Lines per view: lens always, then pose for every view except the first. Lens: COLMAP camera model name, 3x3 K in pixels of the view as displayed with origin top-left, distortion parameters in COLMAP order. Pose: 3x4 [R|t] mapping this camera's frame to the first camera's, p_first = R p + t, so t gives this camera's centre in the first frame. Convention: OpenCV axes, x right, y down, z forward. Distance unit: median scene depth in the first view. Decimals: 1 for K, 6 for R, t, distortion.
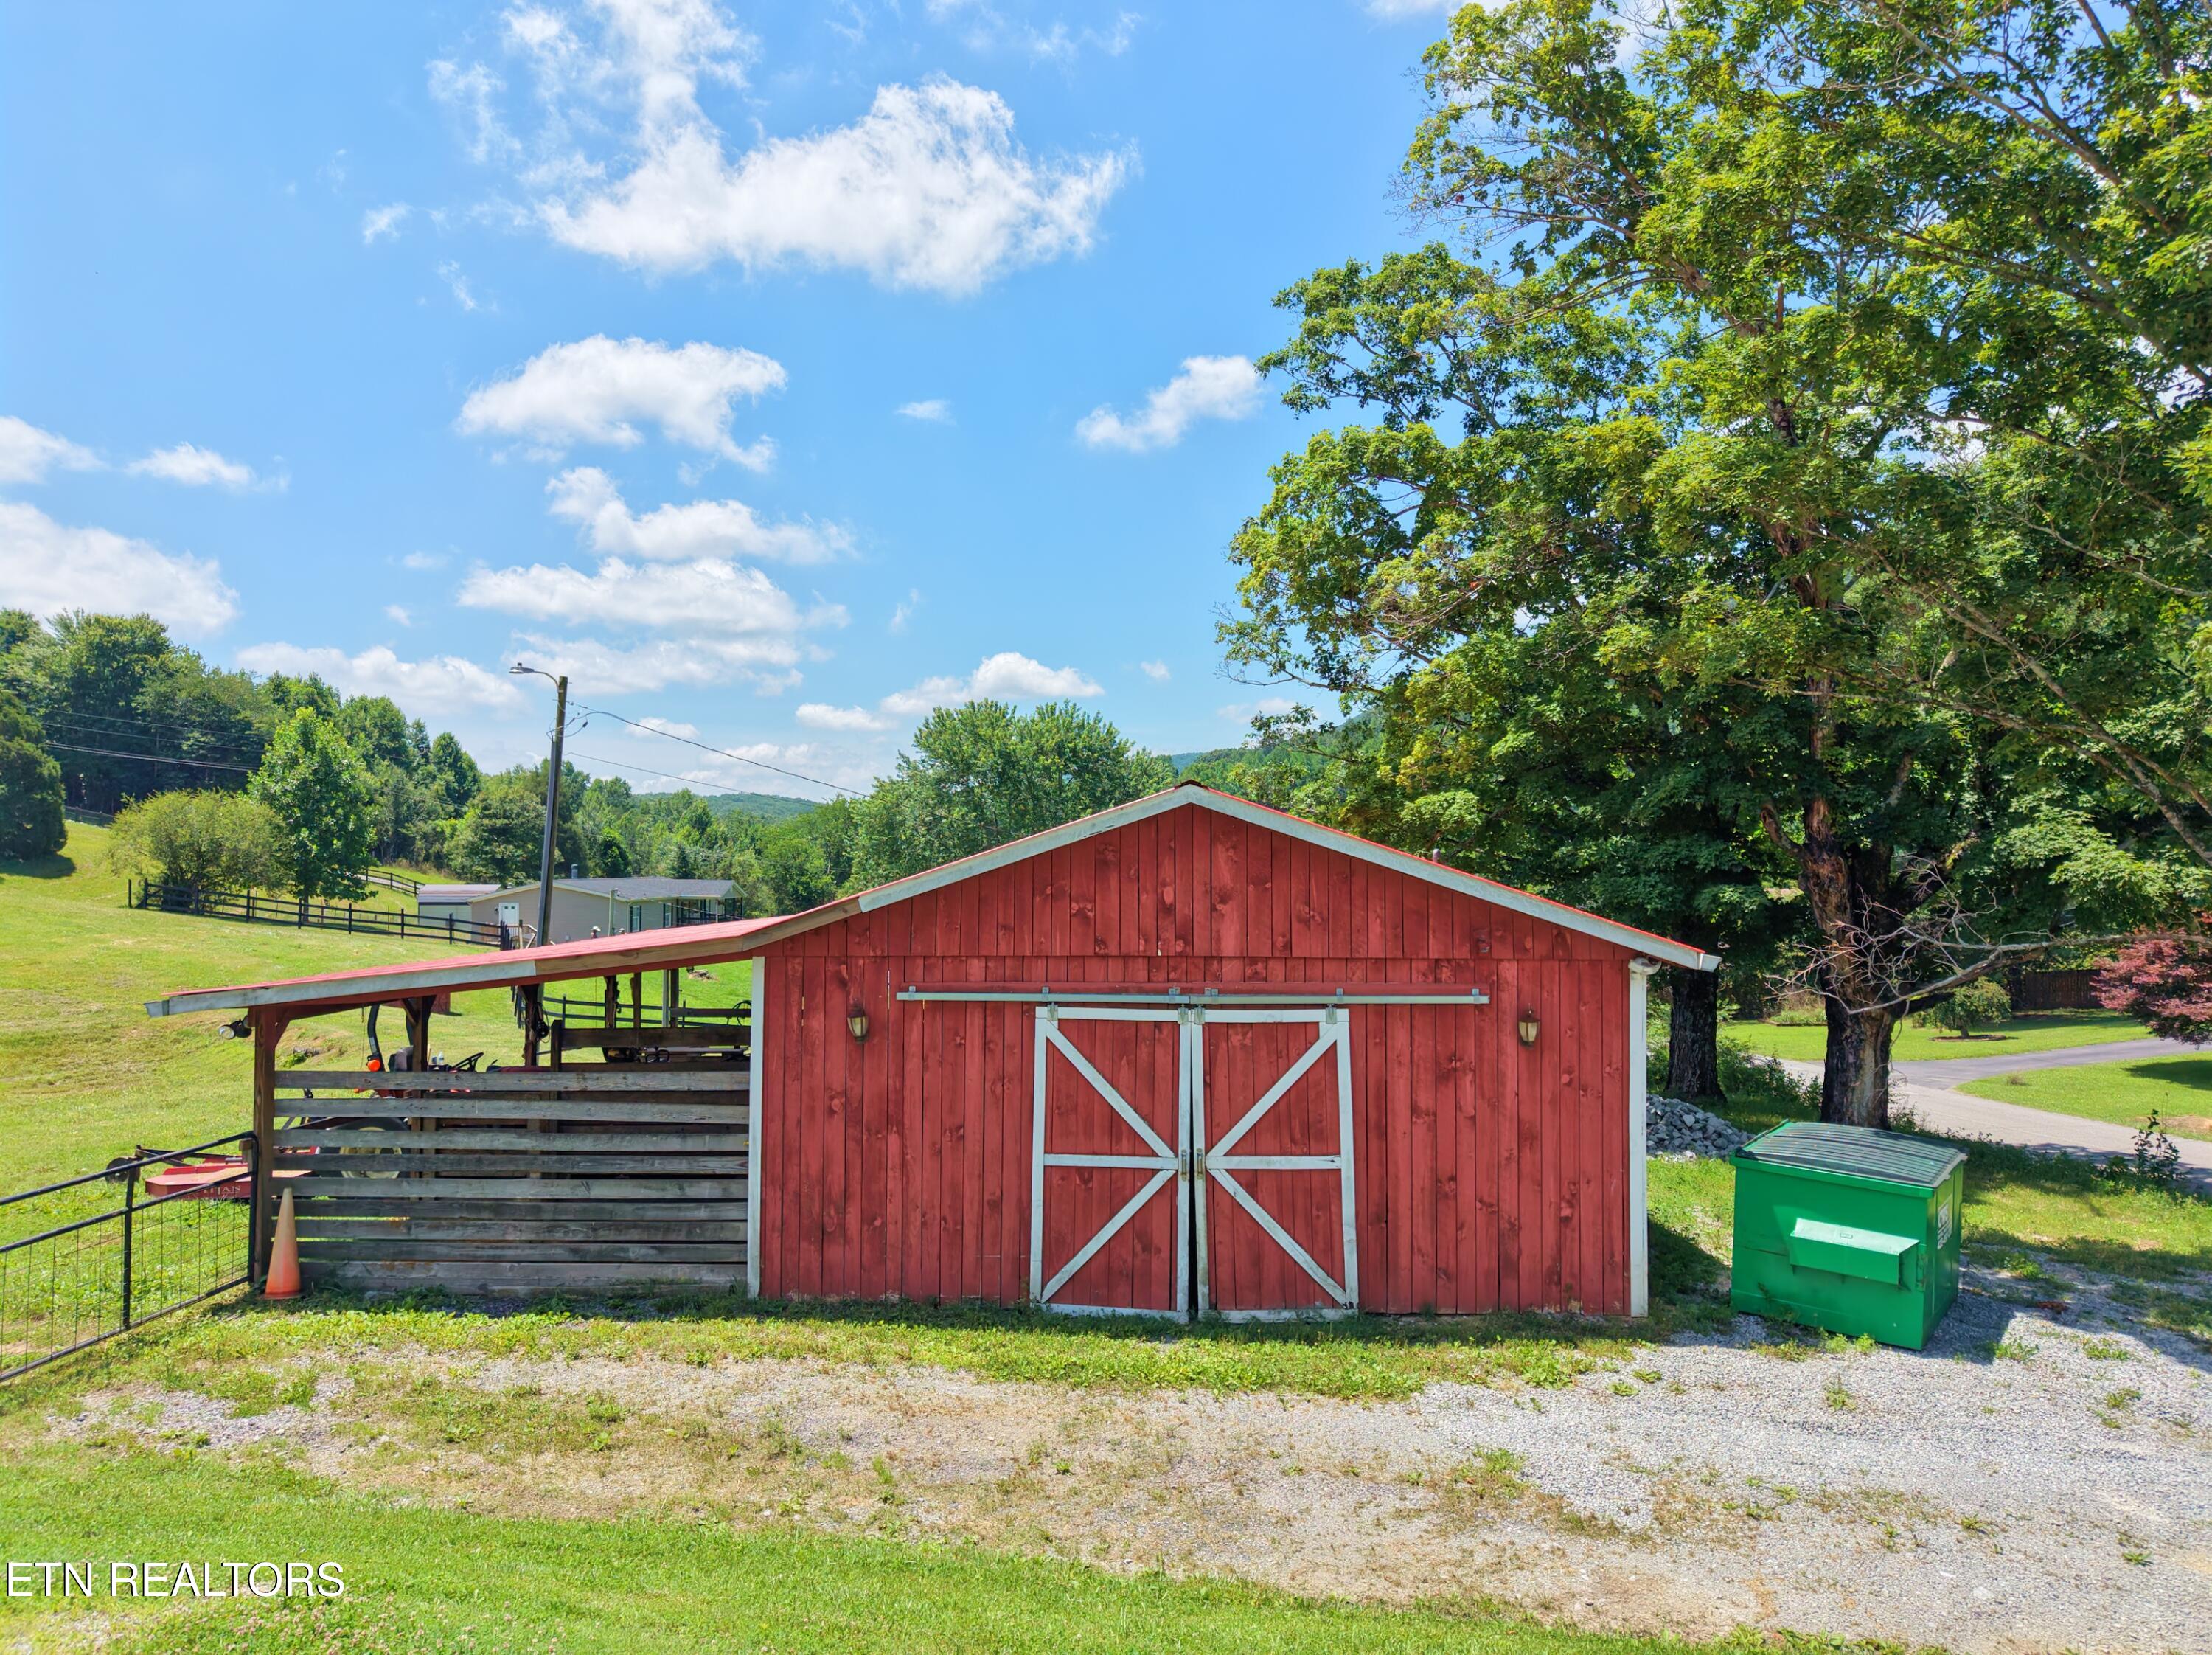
lens RADIAL K [[1475.9, 0, 1098.9], [0, 1475.9, 828.9], [0, 0, 1]] dist [0.048872, -0.057146]
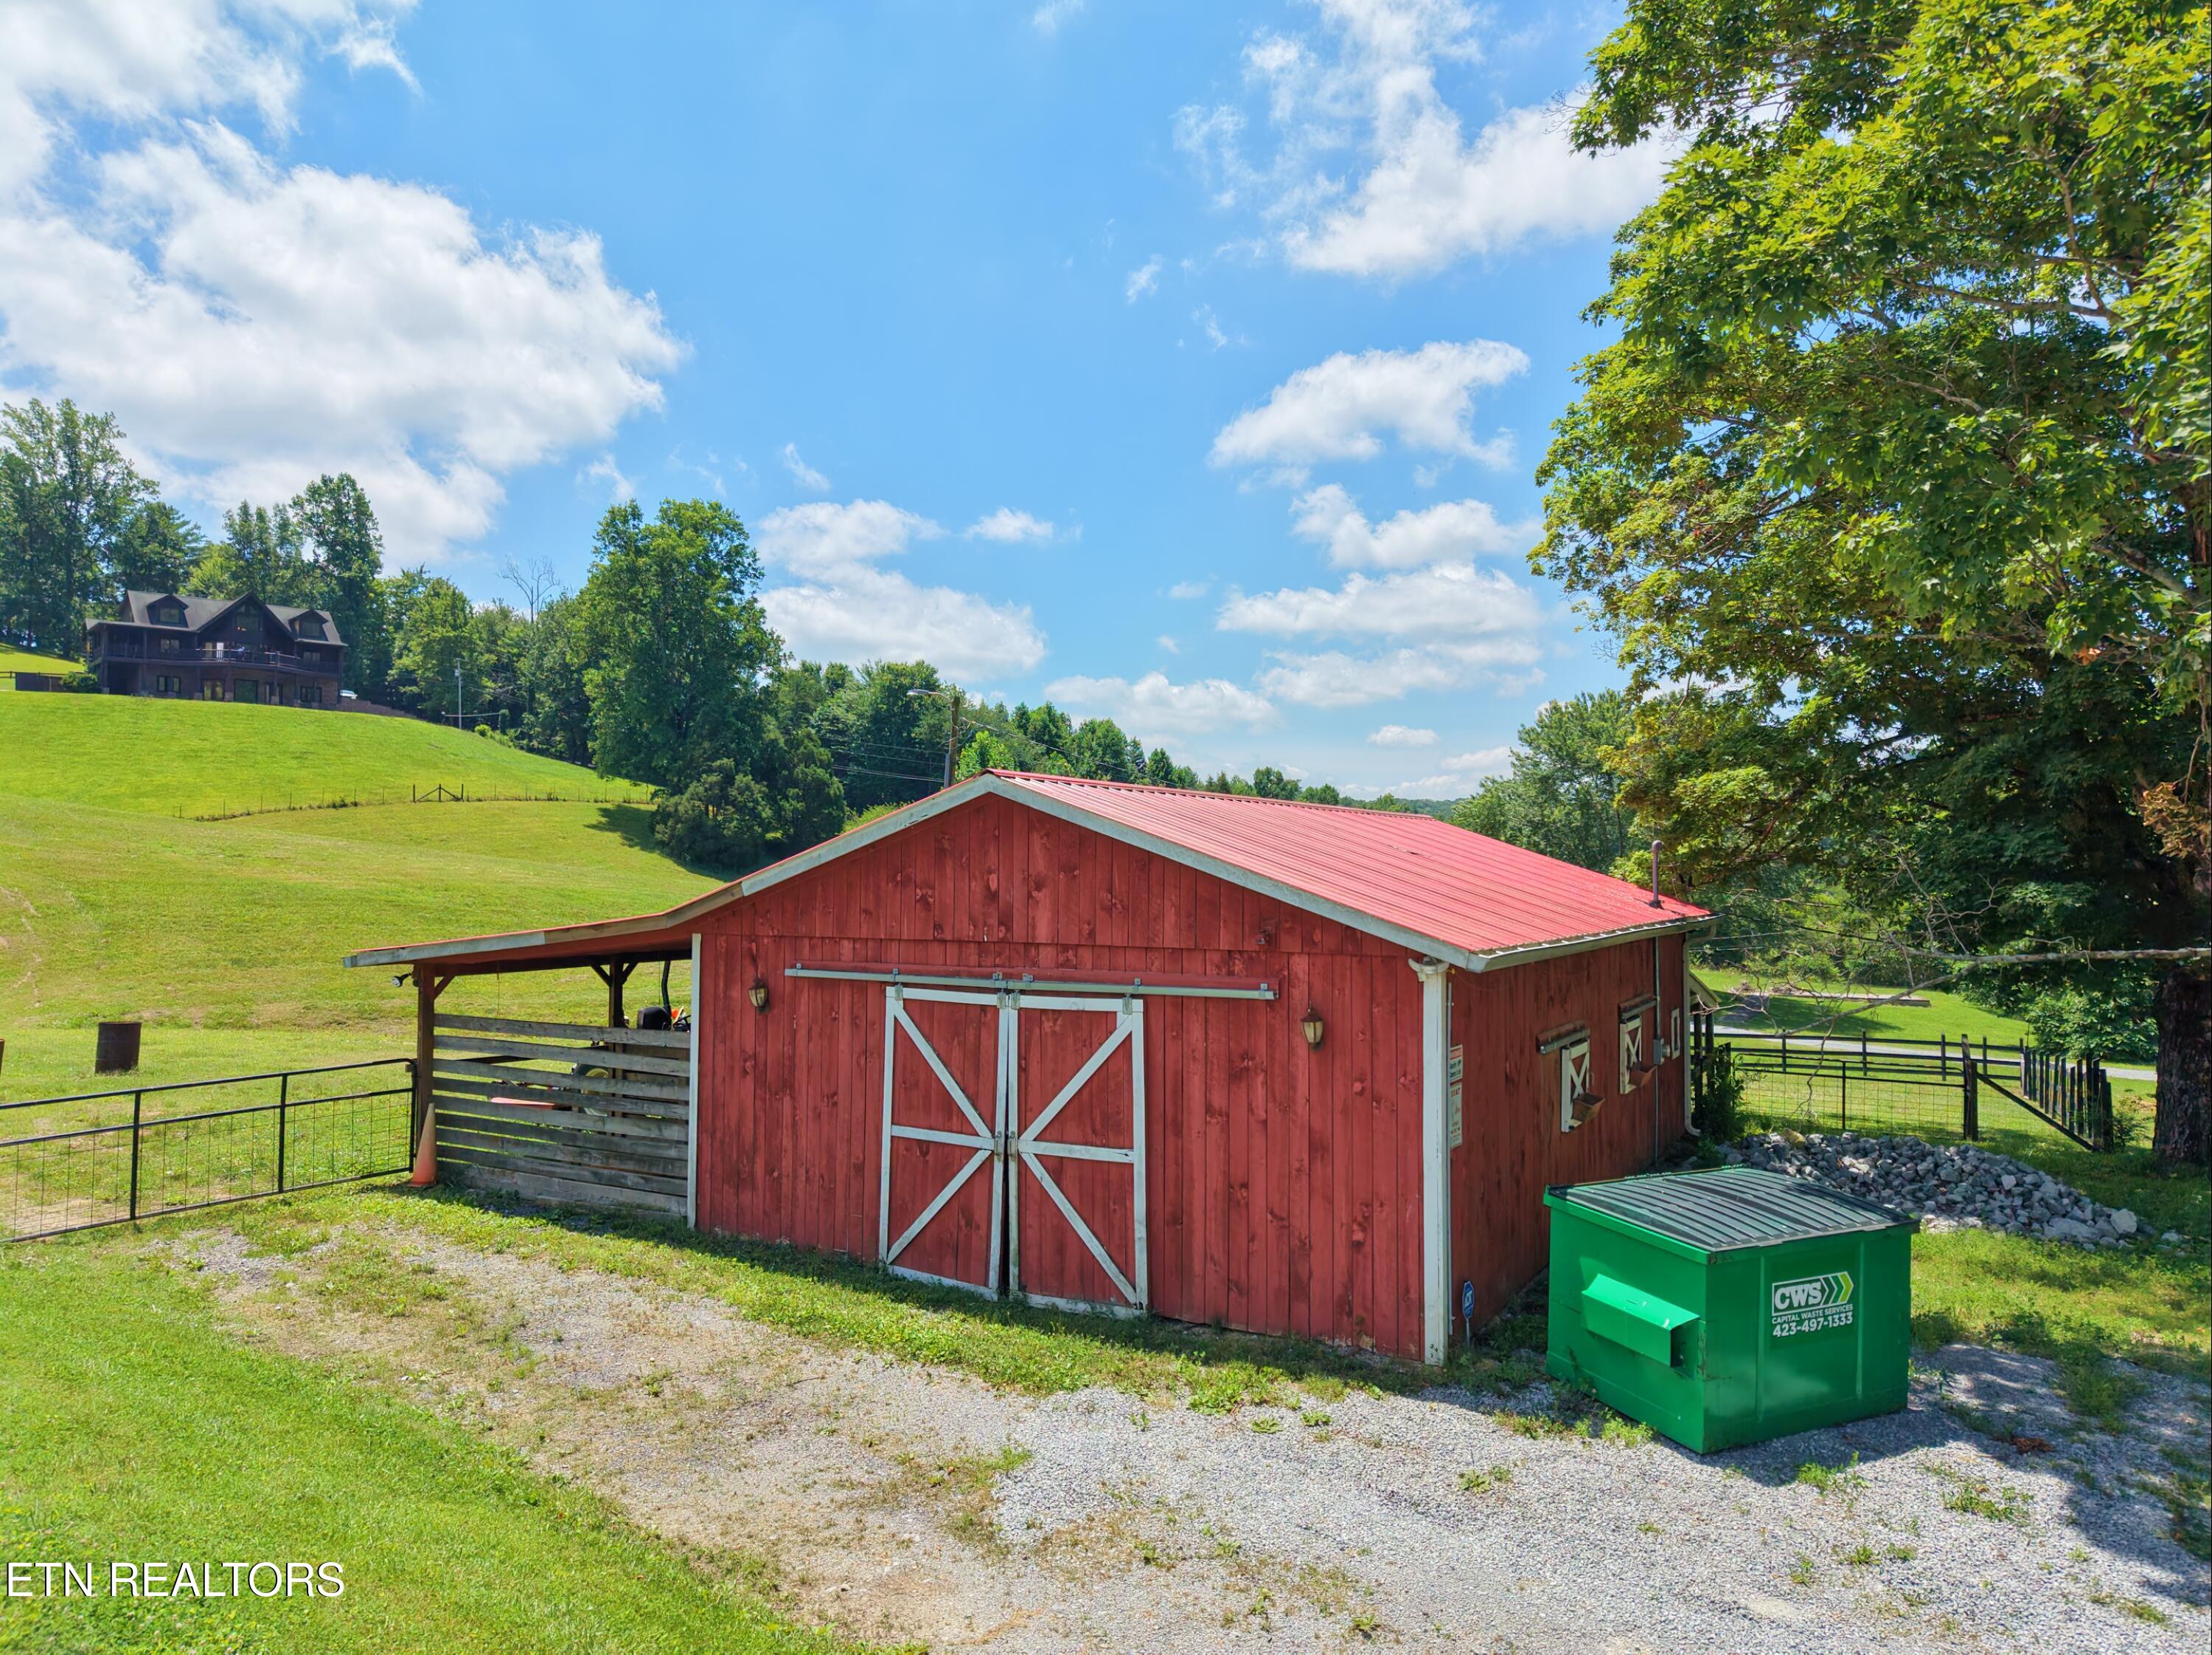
lens RADIAL K [[1480.3, 0, 1103.5], [0, 1480.3, 821.4], [0, 0, 1]] dist [0.029295, -0.029433]
pose [[0.877877, -0.016162, -0.478613, 0.612065], [0.012695, 0.999865, -0.010477, 0.014788], [0.478718, 0.003122, 0.877963, 0.136769]]
